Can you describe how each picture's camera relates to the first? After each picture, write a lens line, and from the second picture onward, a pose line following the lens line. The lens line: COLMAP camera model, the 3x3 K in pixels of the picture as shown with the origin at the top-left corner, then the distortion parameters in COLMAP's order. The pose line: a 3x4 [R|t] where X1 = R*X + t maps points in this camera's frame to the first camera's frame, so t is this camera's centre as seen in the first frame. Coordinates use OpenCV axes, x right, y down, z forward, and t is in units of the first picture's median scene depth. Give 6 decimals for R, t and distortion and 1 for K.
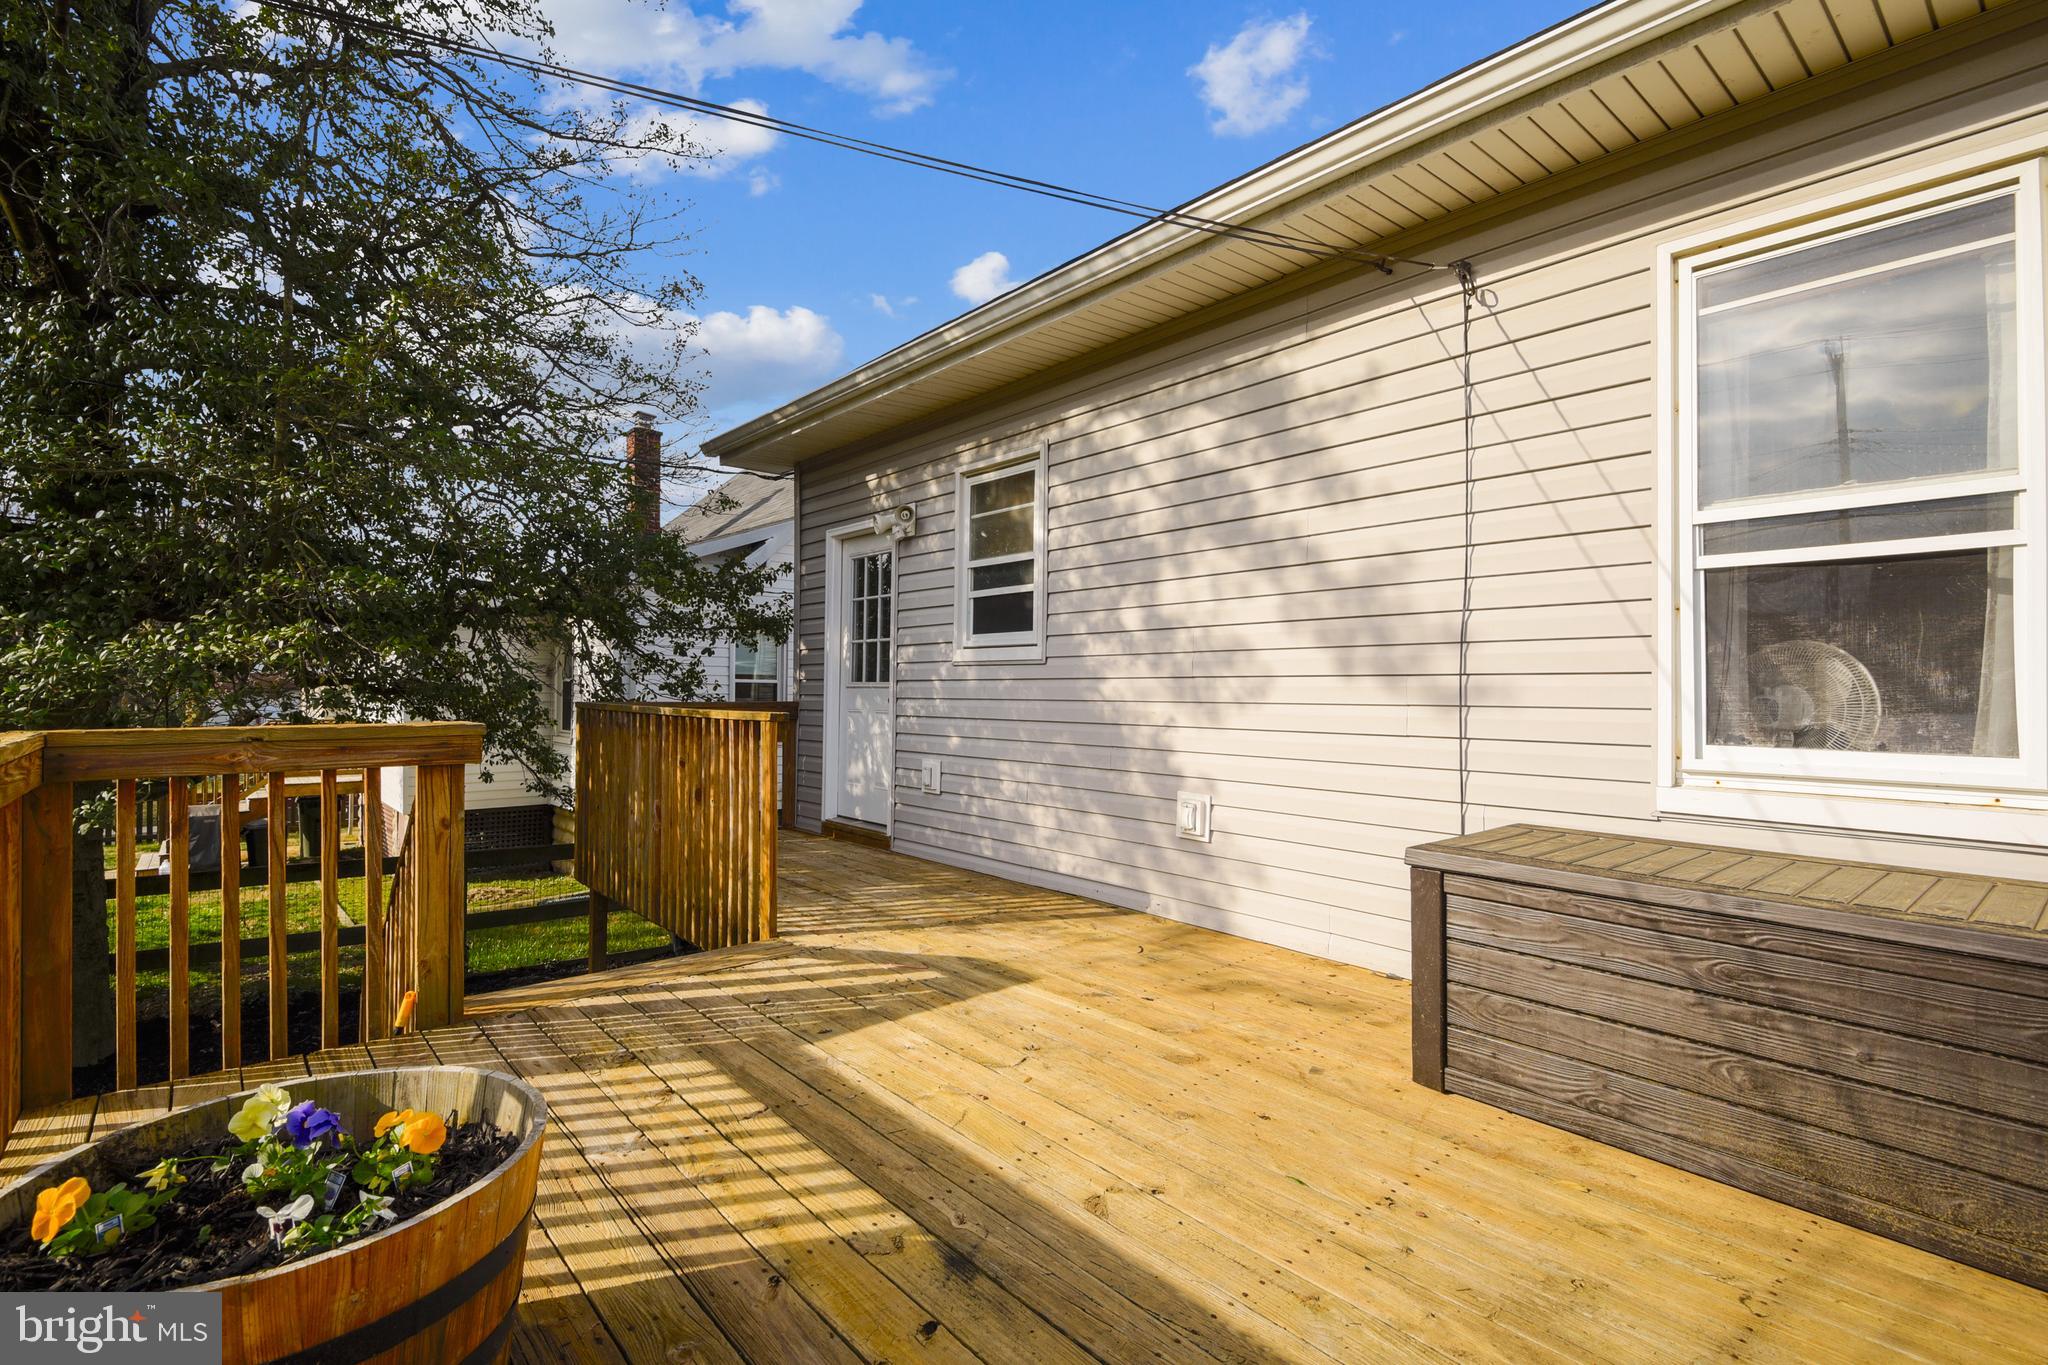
lens RADIAL K [[954.9, 0, 1024.2], [0, 954.9, 674.1], [0, 0, 1]] dist [0.001902, -0.000480]
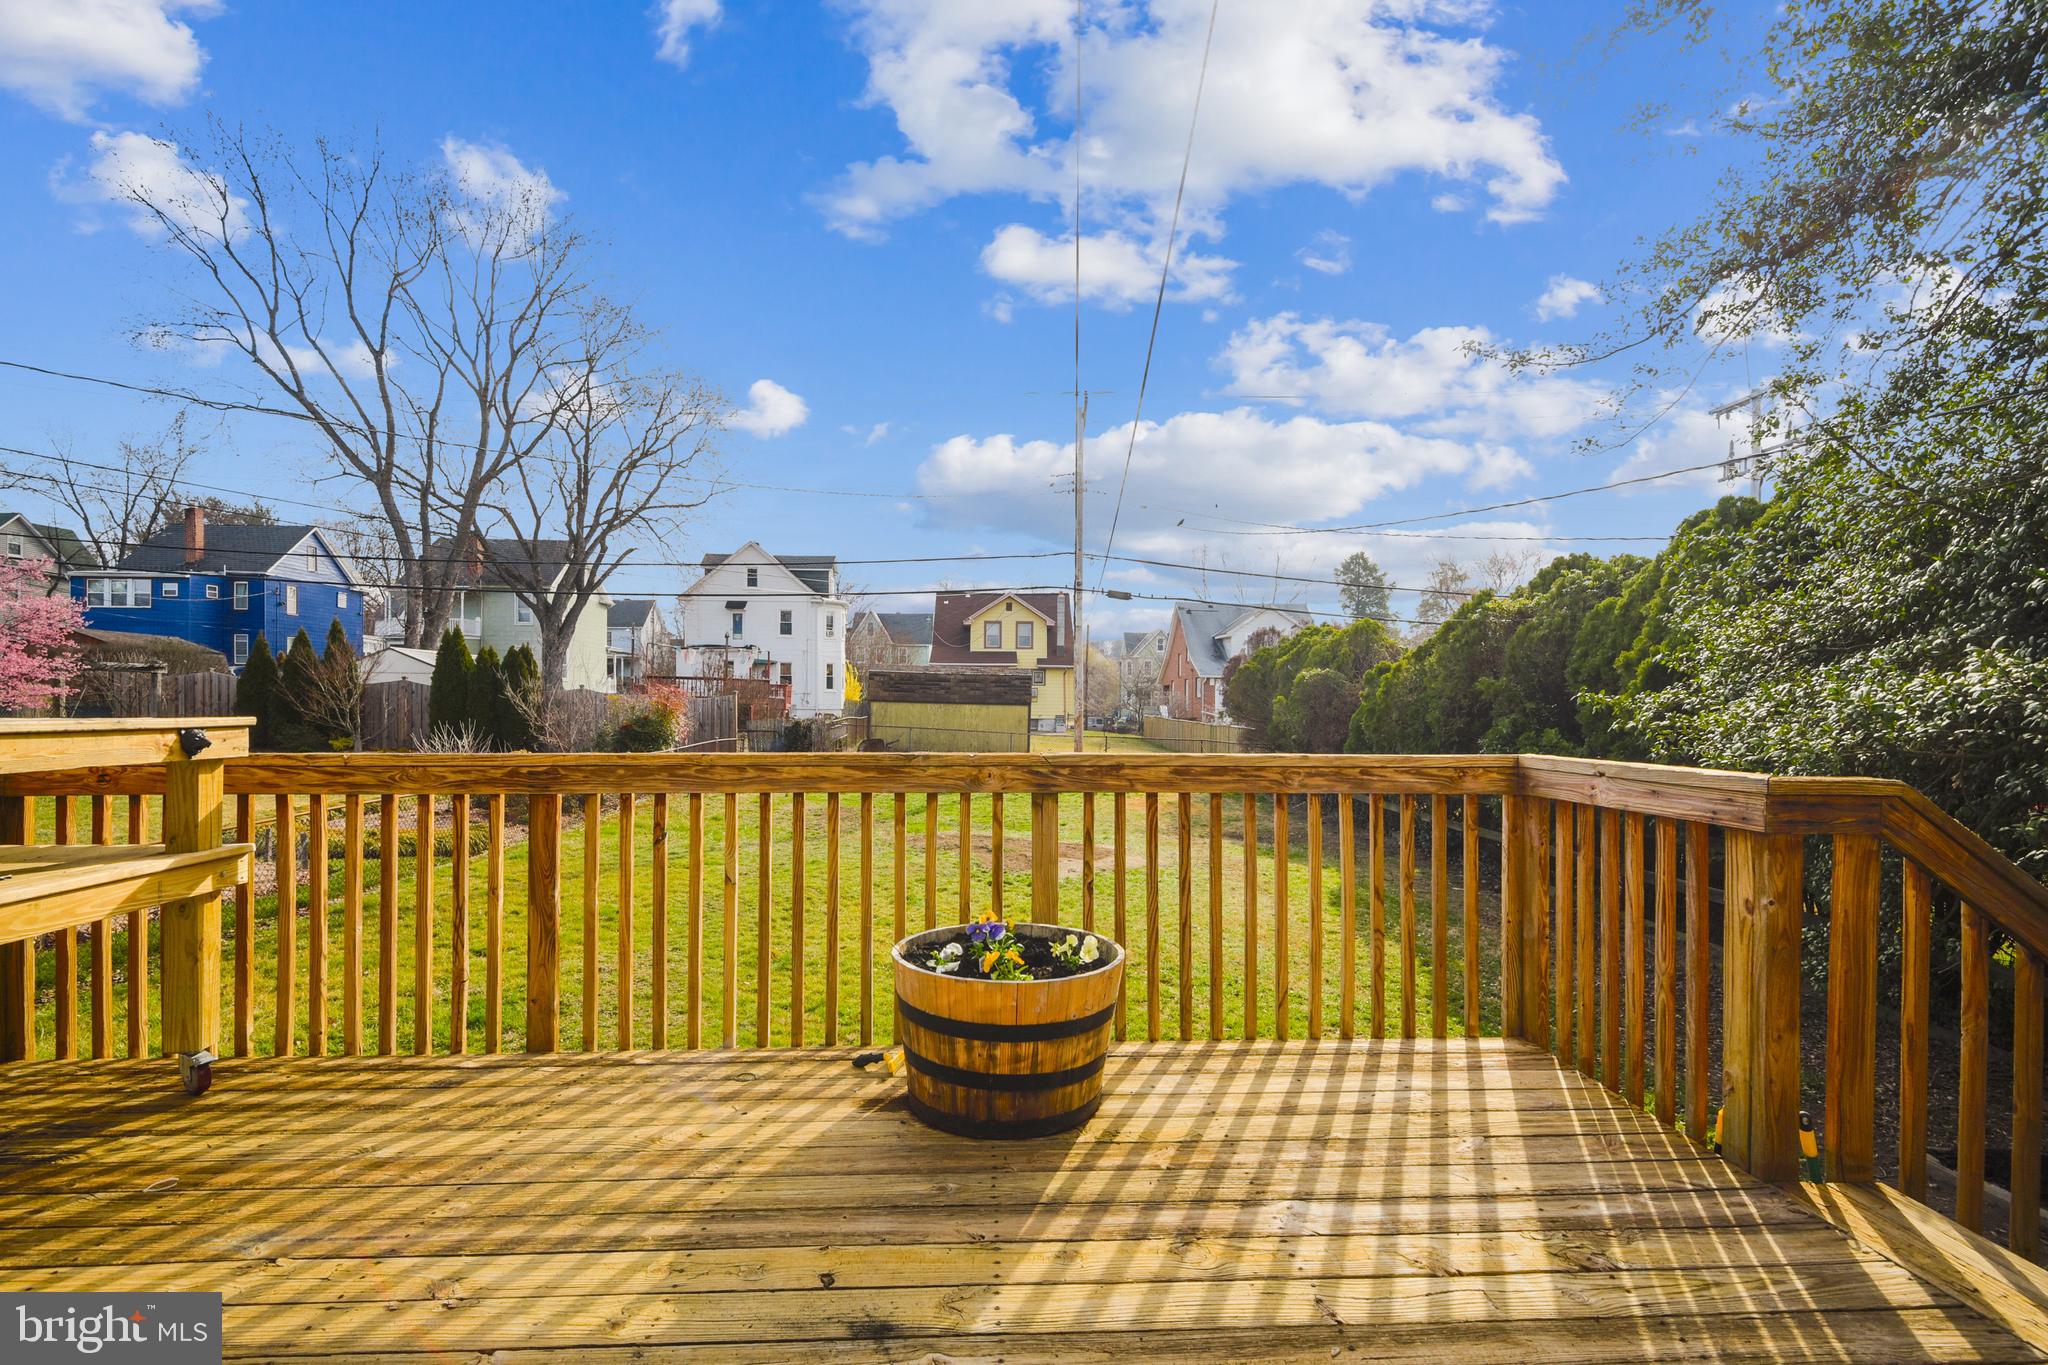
lens RADIAL K [[954.9, 0, 1025.6], [0, 954.9, 692.6], [0, 0, 1]] dist [0.001902, -0.000480]
pose [[-0.612864, -0.011719, -0.790102, 0.401046], [-0.005653, 0.999929, -0.010447, -0.003849], [0.790168, -0.001936, -0.612887, 1.139069]]
